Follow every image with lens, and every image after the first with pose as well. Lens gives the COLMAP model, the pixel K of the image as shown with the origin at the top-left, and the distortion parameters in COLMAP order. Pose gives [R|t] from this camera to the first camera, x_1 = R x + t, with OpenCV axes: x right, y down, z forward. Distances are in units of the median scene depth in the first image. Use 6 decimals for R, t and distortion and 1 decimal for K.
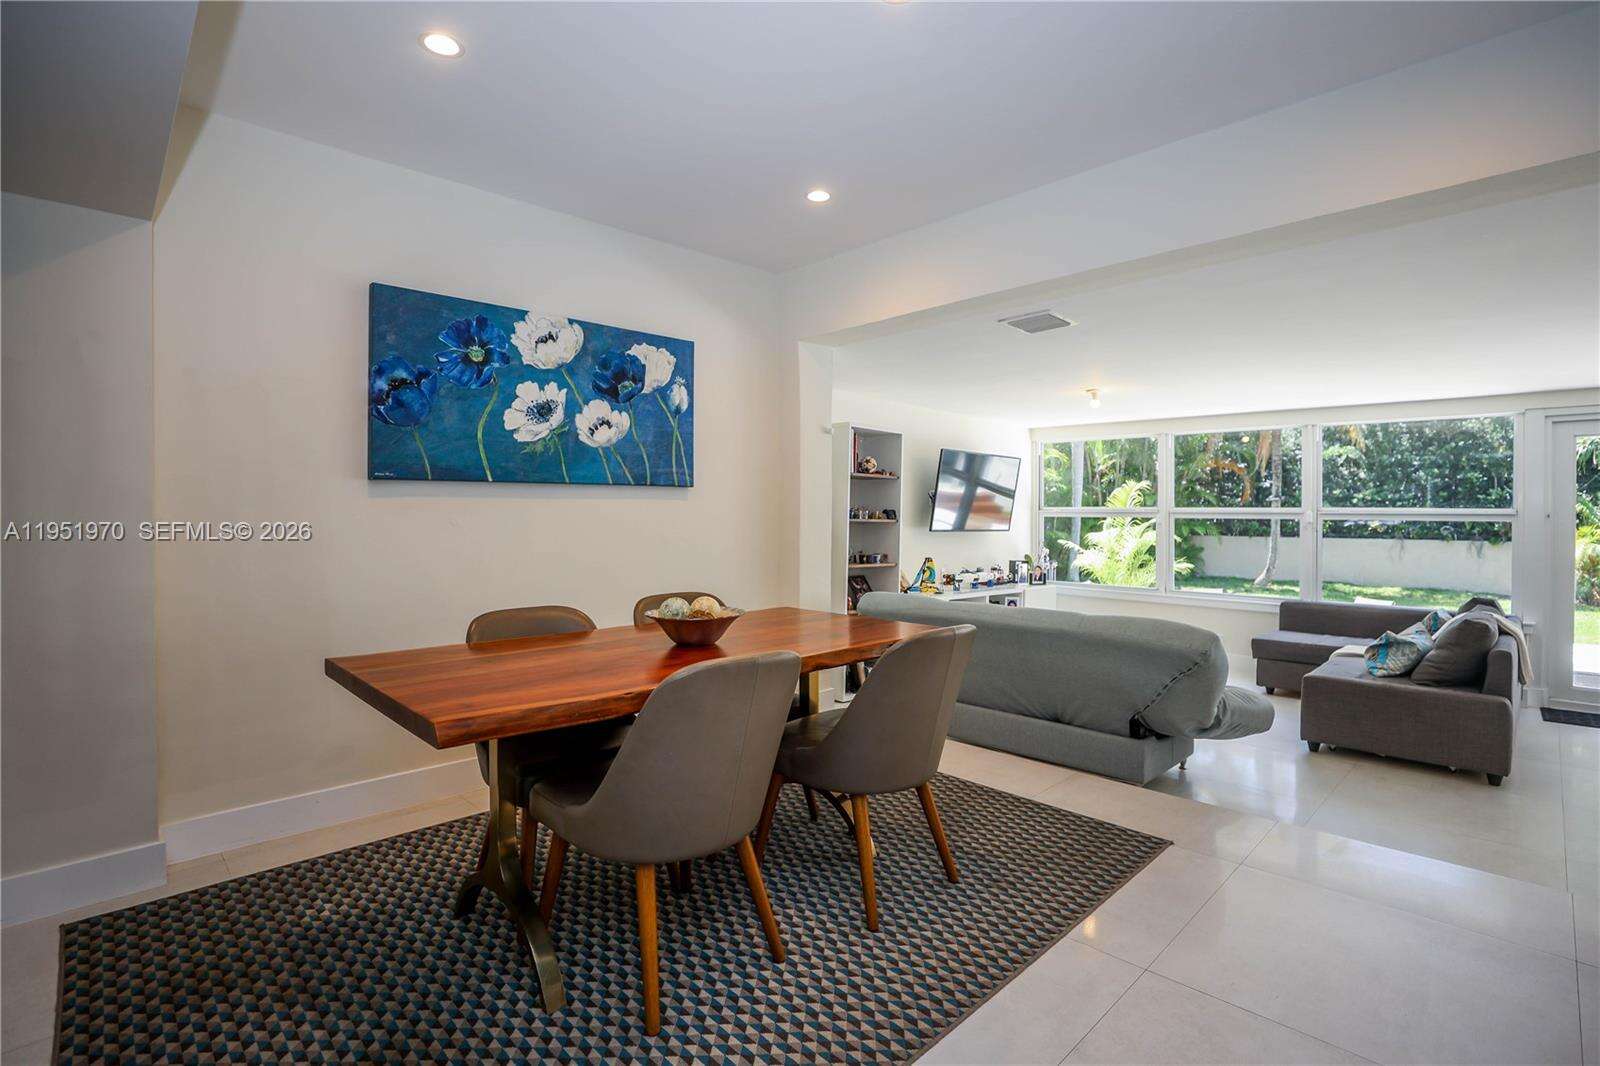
lens RADIAL K [[755.7, 0, 813.3], [0, 755.7, 528.7], [0, 0, 1]] dist [-0.039805, 0.011592]
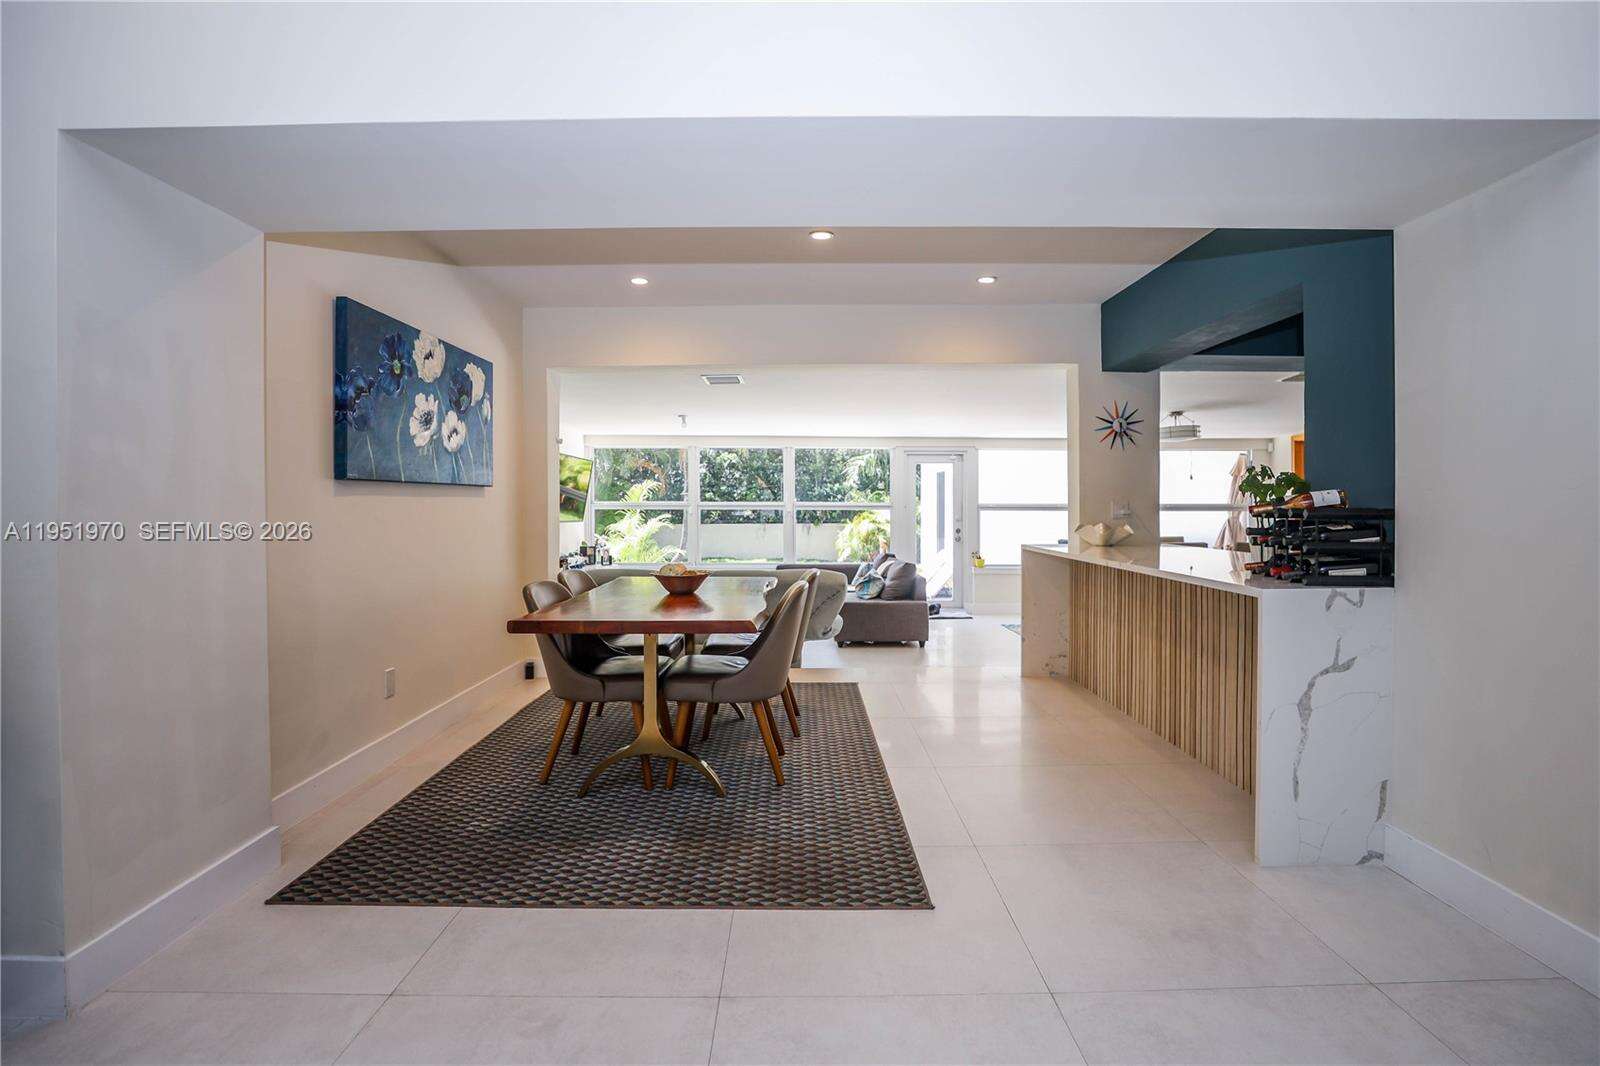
lens RADIAL K [[755.7, 0, 823.4], [0, 755.7, 509.3], [0, 0, 1]] dist [-0.039805, 0.011592]
pose [[0.690605, -0.009270, 0.723173, -0.697415], [0.020732, 0.999761, -0.006983, -0.001492], [-0.722935, 0.019815, 0.690632, -0.186047]]
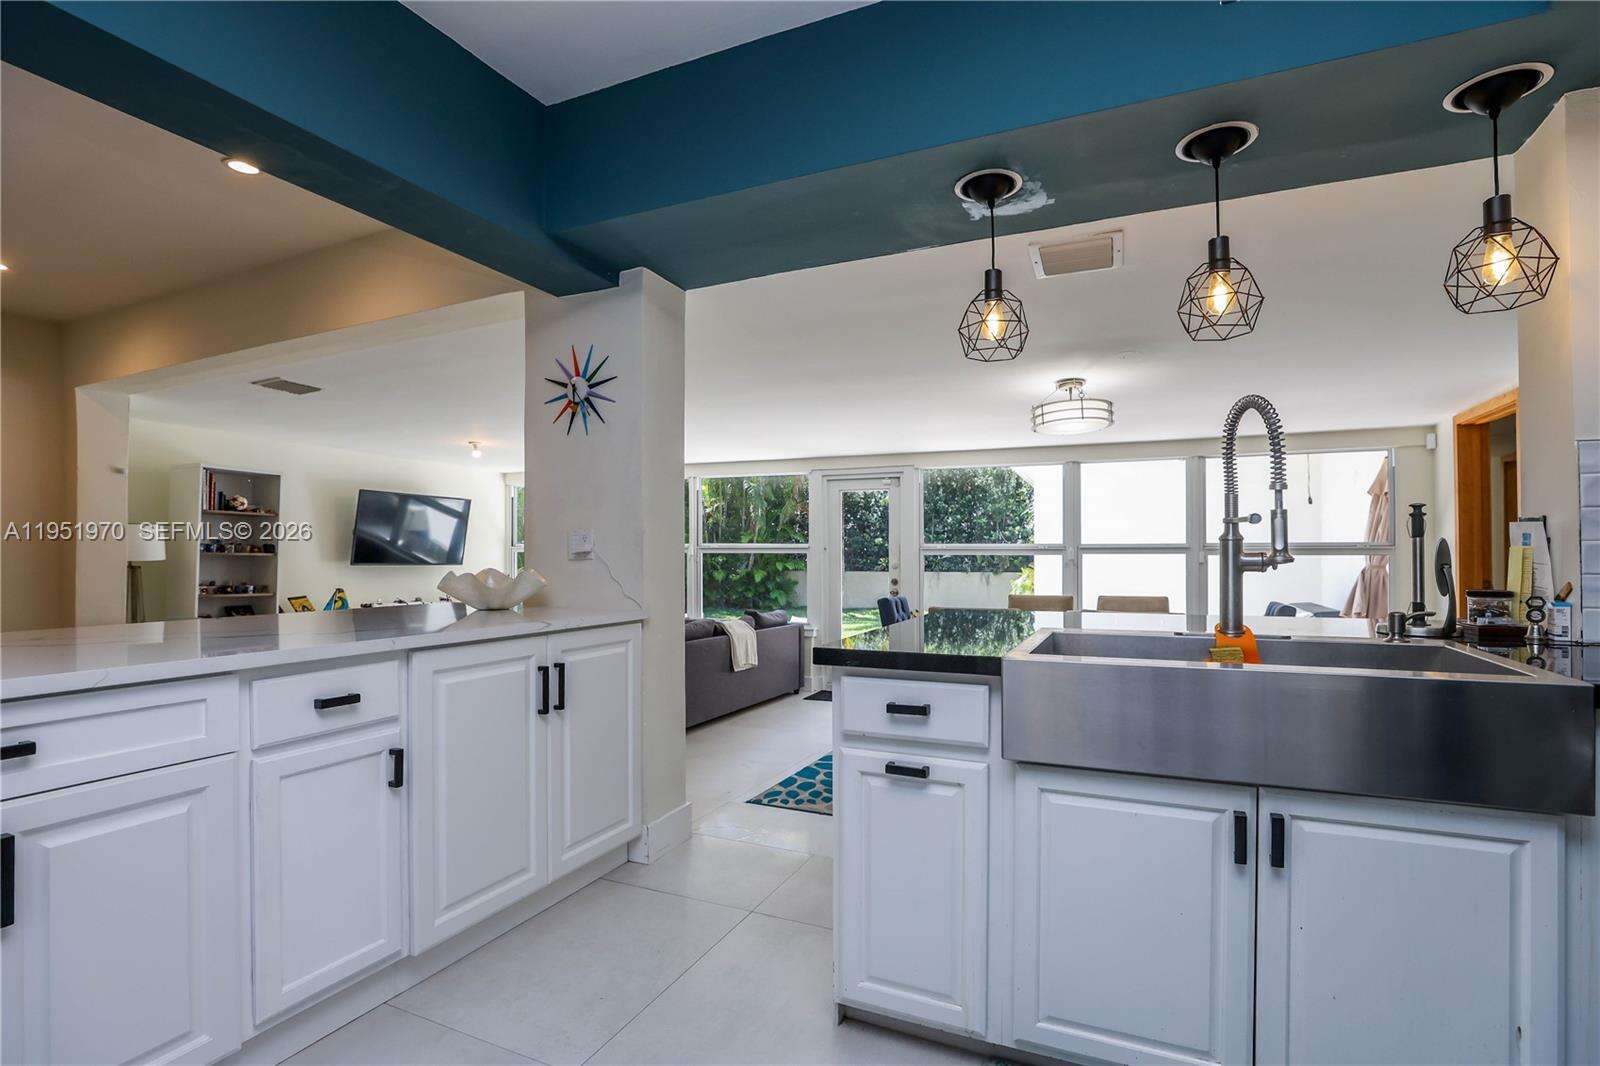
lens RADIAL K [[755.7, 0, 812.0], [0, 755.7, 543.6], [0, 0, 1]] dist [-0.039805, 0.011592]
pose [[0.932784, -0.000629, 0.360434, 0.702099], [0.013331, 0.999374, -0.032757, 0.030937], [-0.360188, 0.035360, 0.932209, -0.441368]]
